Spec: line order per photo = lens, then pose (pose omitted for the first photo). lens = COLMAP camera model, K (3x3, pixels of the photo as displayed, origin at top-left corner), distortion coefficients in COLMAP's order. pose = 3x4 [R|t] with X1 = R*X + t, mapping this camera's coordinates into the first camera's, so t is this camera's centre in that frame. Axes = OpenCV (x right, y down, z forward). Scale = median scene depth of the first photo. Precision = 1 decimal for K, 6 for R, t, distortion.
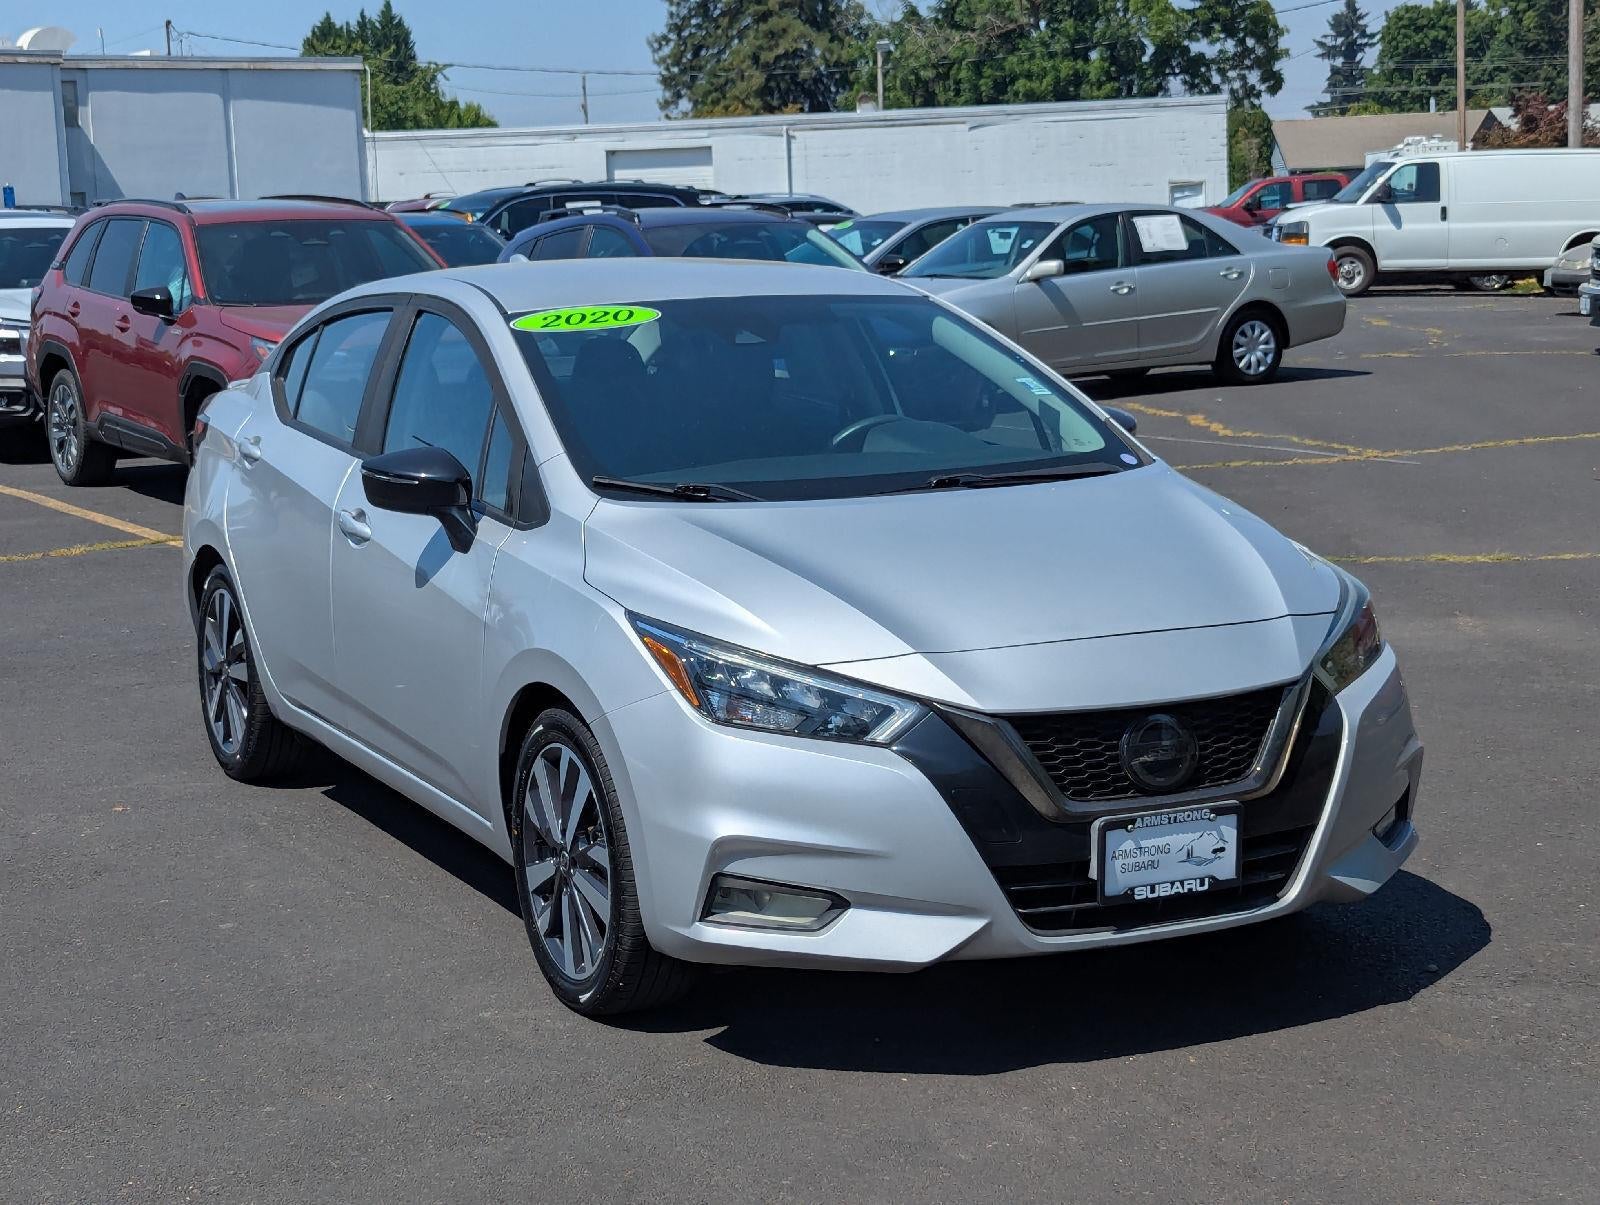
lens RADIAL K [[2850.1, 0, 664.6], [0, 2850.1, 602.2], [0, 0, 1]] dist [0.048586, -0.125509]
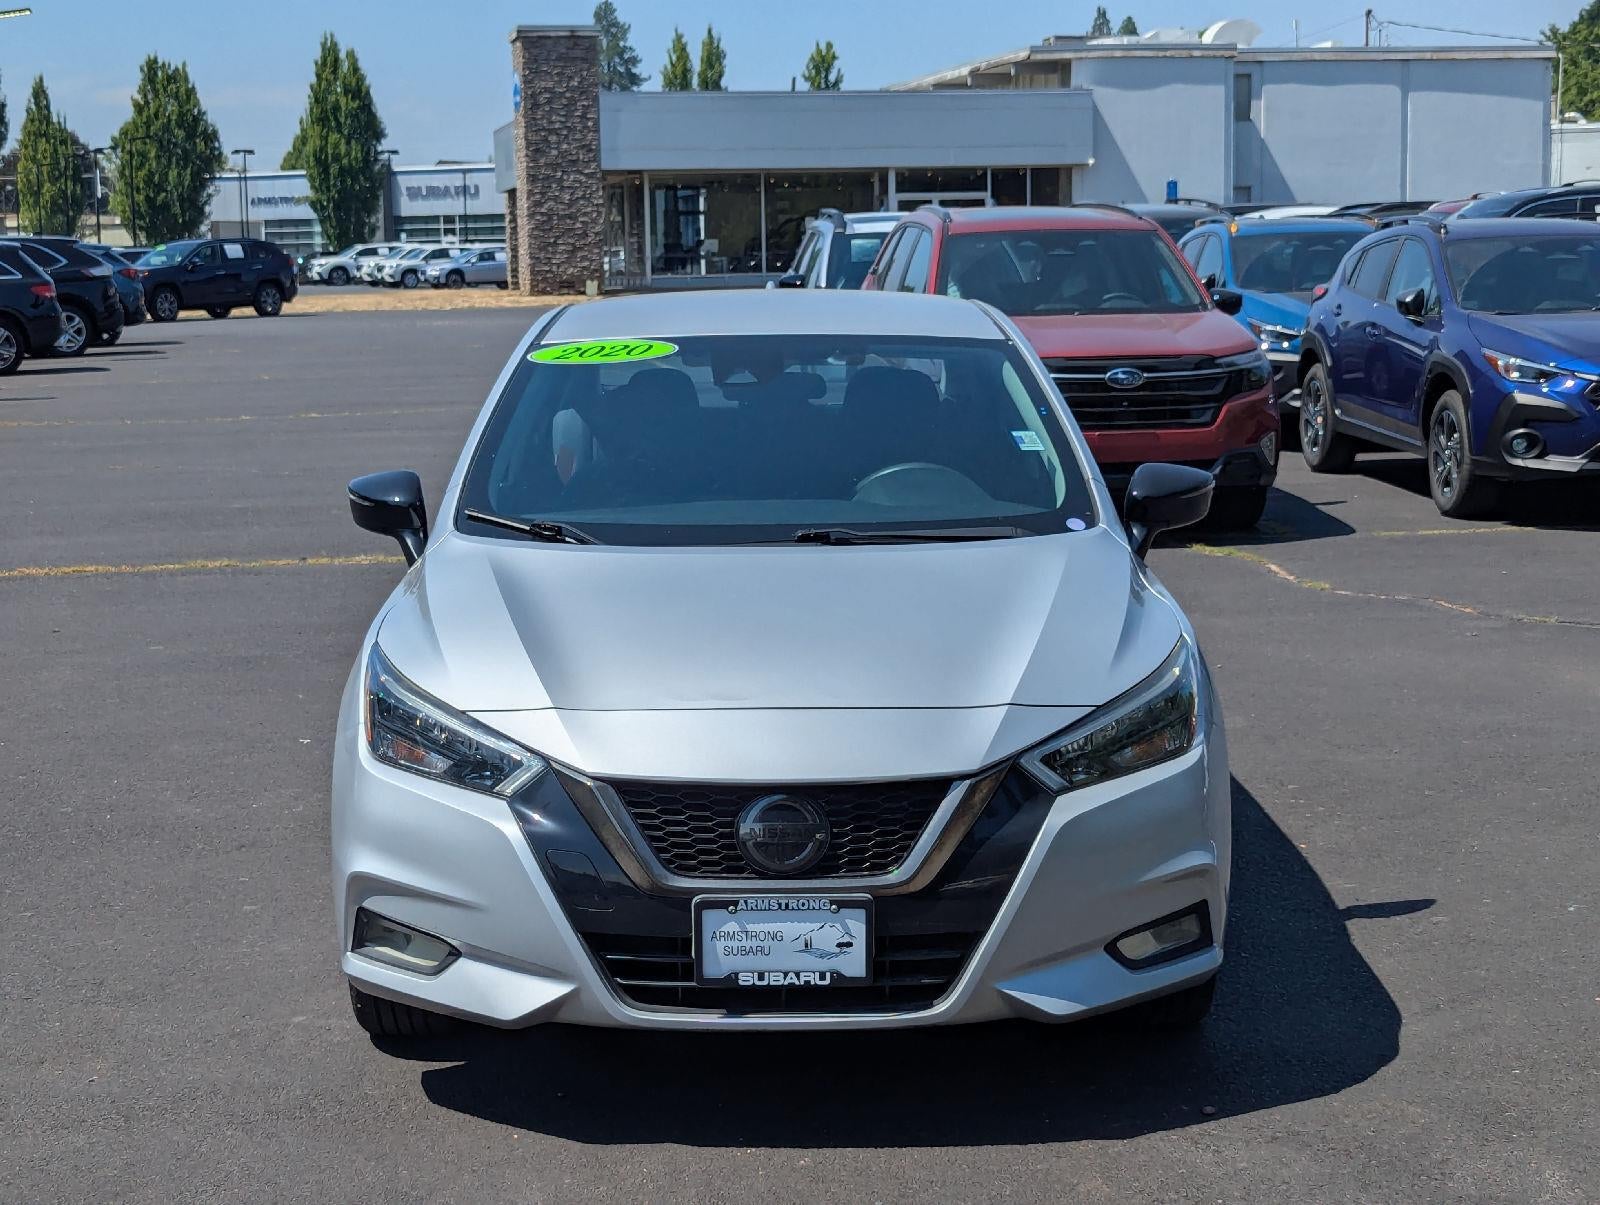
lens RADIAL K [[2850.1, 0, 664.6], [0, 2850.1, 602.2], [0, 0, 1]] dist [0.048586, -0.125509]
pose [[0.898938, 0.070627, -0.432344, 0.542657], [-0.068700, 0.997435, 0.020096, -0.041237], [0.432655, 0.011637, 0.901485, 0.122416]]
